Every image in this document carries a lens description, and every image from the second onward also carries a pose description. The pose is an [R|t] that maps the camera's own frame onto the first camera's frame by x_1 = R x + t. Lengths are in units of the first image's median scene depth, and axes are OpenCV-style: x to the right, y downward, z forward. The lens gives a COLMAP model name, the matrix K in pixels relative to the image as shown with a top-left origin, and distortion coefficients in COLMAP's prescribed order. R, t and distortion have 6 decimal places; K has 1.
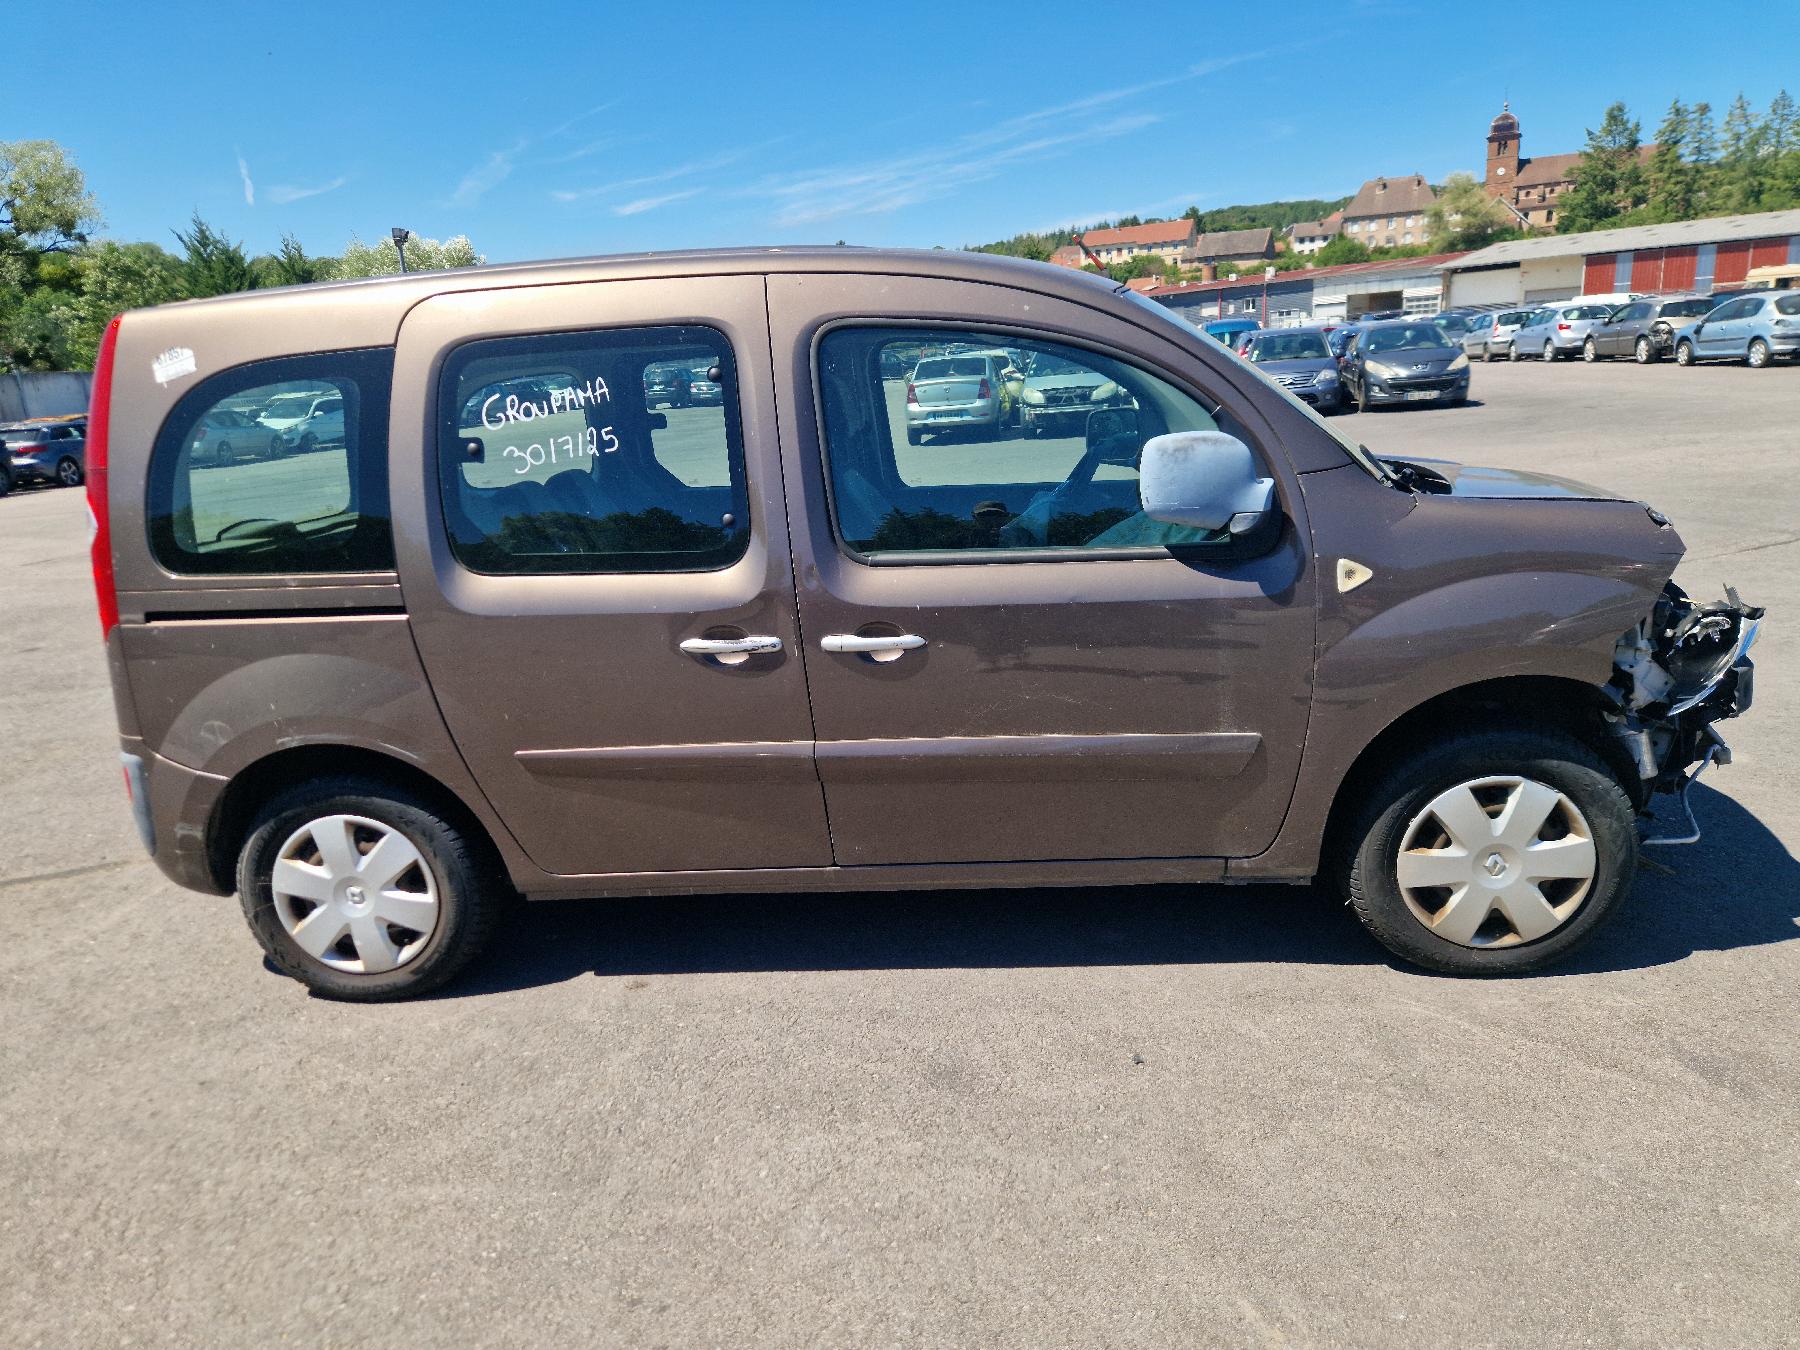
lens RADIAL K [[1224.5, 0, 904.1], [0, 1224.5, 682.6], [0, 0, 1]] dist [0.058733, -0.045099]
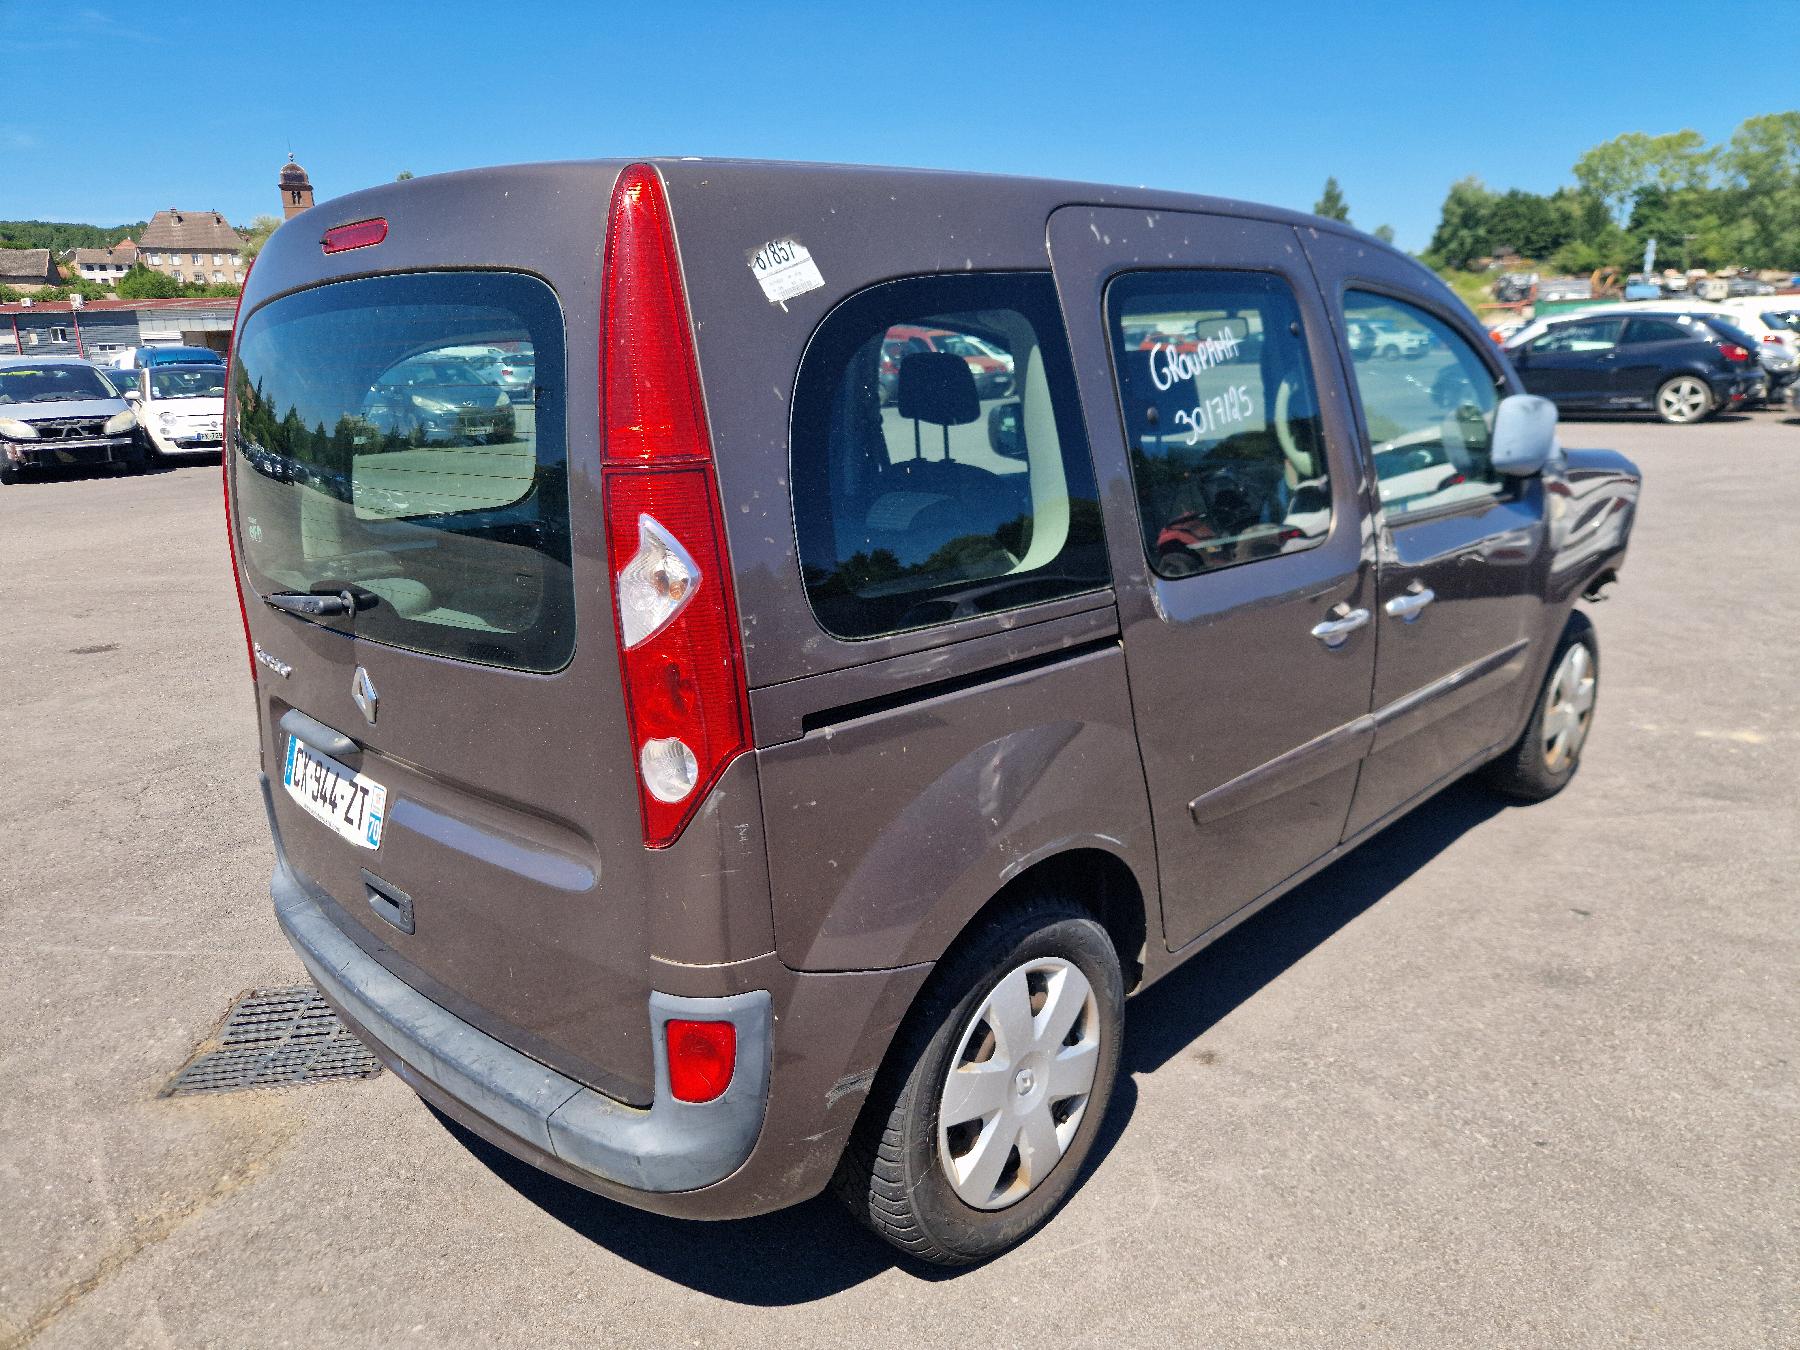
lens RADIAL K [[1214.6, 0, 910.8], [0, 1214.6, 671.7], [0, 0, 1]] dist [0.063606, -0.051932]
pose [[0.640385, -0.154124, 0.752431, -0.905522], [0.185442, 0.981703, 0.043260, -0.082770], [-0.745331, 0.111829, 0.657249, 0.558708]]
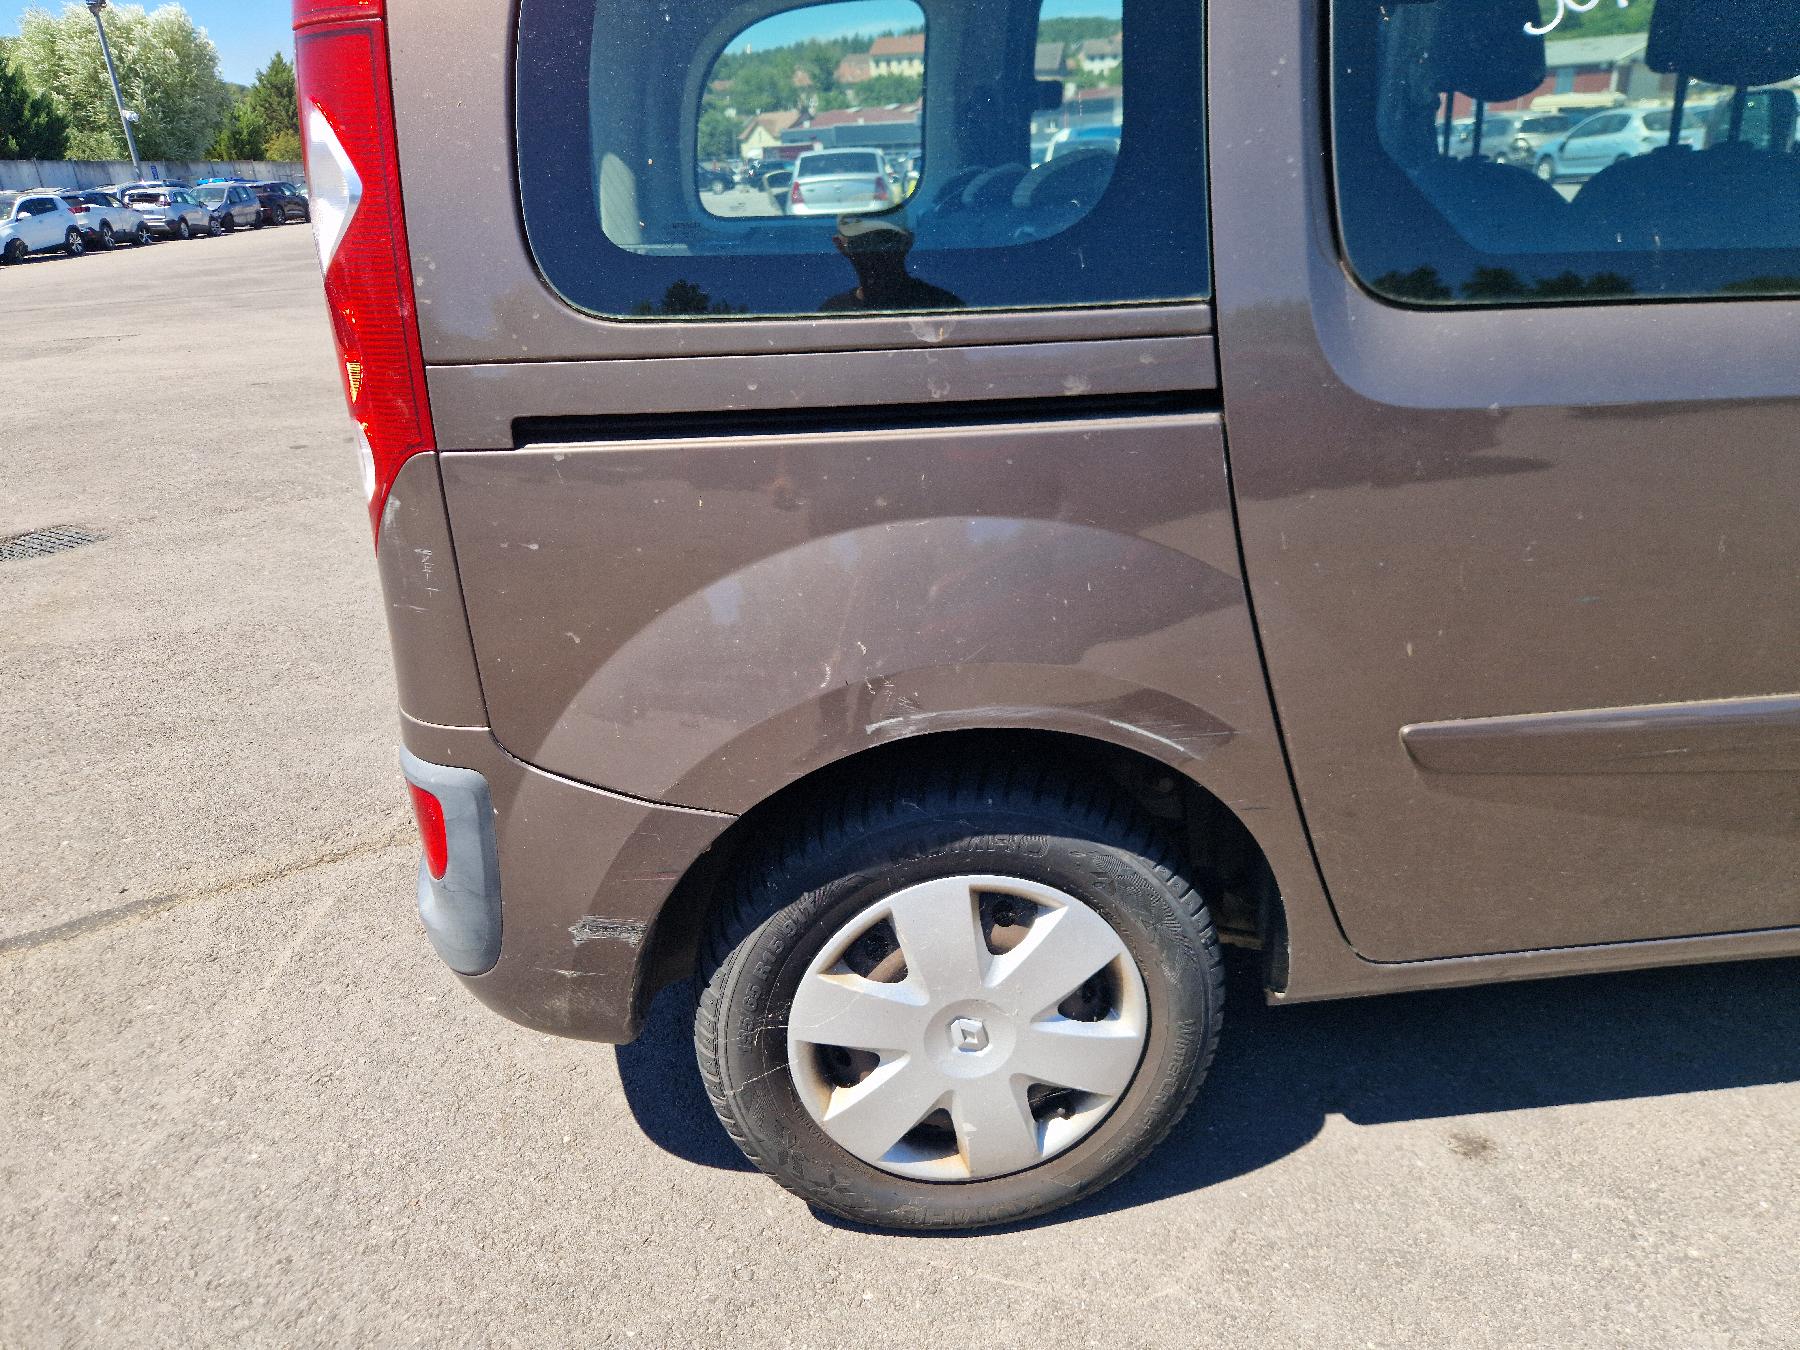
lens RADIAL K [[1224.5, 0, 904.1], [0, 1224.5, 682.6], [0, 0, 1]] dist [0.058733, -0.045099]
pose [[0.985242, -0.046497, 0.164733, -0.513275], [0.025025, 0.991185, 0.130099, -0.019590], [-0.169330, -0.124057, 0.977720, 0.542257]]
